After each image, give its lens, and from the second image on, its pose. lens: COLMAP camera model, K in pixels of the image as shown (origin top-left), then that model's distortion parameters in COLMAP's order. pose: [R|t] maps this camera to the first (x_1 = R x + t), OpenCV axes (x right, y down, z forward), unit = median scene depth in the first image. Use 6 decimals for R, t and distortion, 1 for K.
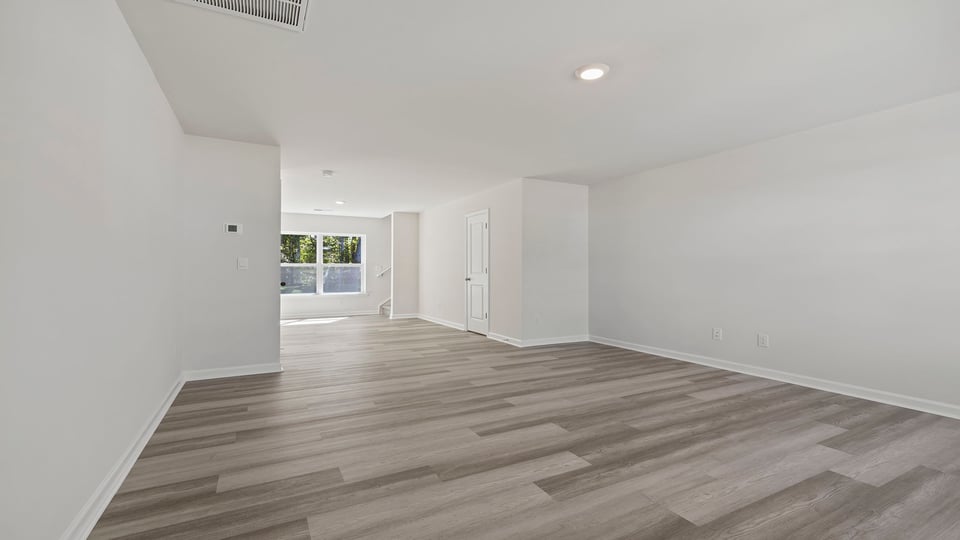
lens RADIAL K [[410.6, 0, 485.9], [0, 410.6, 270.8], [0, 0, 1]] dist [0.003290, 0.000415]
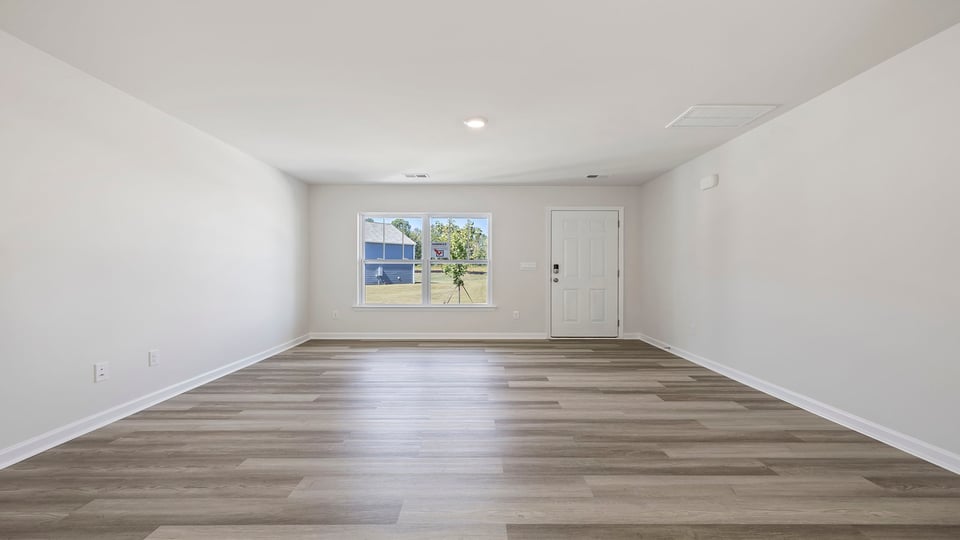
lens RADIAL K [[410.6, 0, 474.7], [0, 410.6, 270.3], [0, 0, 1]] dist [0.003290, 0.000415]
pose [[-0.872323, -0.000479, 0.488930, -0.399631], [-0.003073, 0.999985, -0.004502, 0.003010], [-0.488921, -0.005430, -0.872311, 2.174545]]
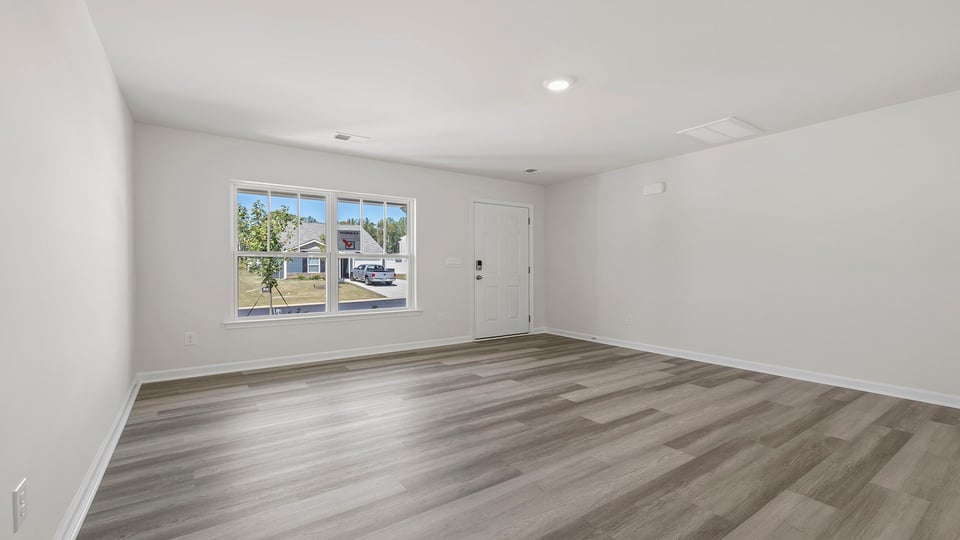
lens RADIAL K [[410.6, 0, 475.4], [0, 410.6, 271.2], [0, 0, 1]] dist [0.003290, 0.000415]
pose [[-0.995236, 0.002319, -0.097469, 0.588377], [0.001770, 0.999982, 0.005718, 0.001762], [0.097480, 0.005519, -0.995222, 2.060396]]
